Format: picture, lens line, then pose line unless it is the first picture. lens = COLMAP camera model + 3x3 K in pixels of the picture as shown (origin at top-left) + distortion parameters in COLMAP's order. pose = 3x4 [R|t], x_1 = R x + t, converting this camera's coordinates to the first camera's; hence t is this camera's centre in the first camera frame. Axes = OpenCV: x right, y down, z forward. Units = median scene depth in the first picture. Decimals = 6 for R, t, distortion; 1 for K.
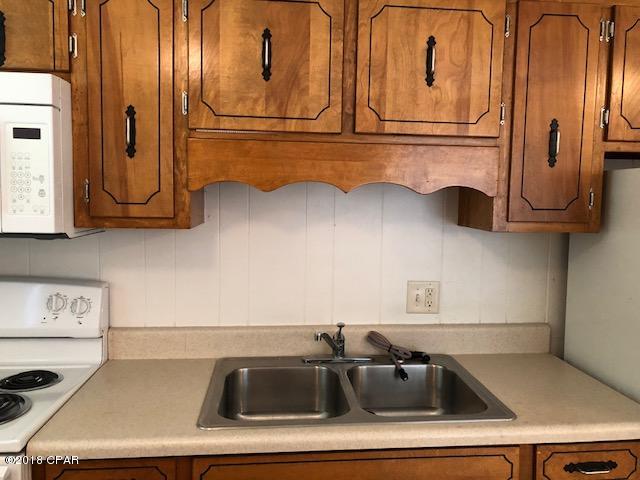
lens RADIAL K [[523.9, 0, 320.0], [0, 523.9, 240.0], [0, 0, 1]] dist [0.047237, -0.069450]
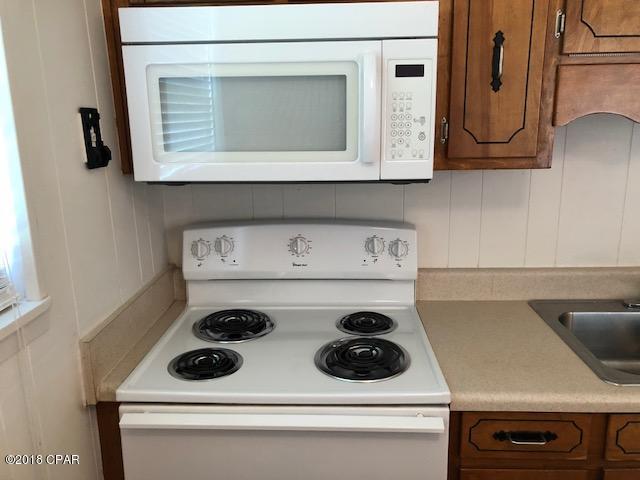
lens RADIAL K [[523.9, 0, 320.0], [0, 523.9, 240.0], [0, 0, 1]] dist [0.047237, -0.069450]
pose [[0.989560, -0.002293, -0.144106, -0.523101], [0.024295, 0.988218, 0.151110, -0.047525], [0.142062, -0.153033, 0.977957, 0.029923]]
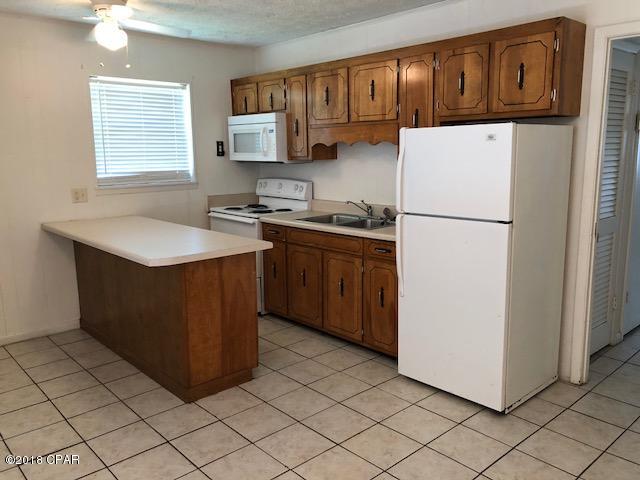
lens RADIAL K [[523.9, 0, 320.0], [0, 523.9, 240.0], [0, 0, 1]] dist [0.047237, -0.069450]
pose [[0.600644, 0.112002, -0.791632, 2.144577], [-0.041684, 0.993179, 0.108890, 0.100338], [0.798429, -0.032406, 0.601216, -0.717143]]
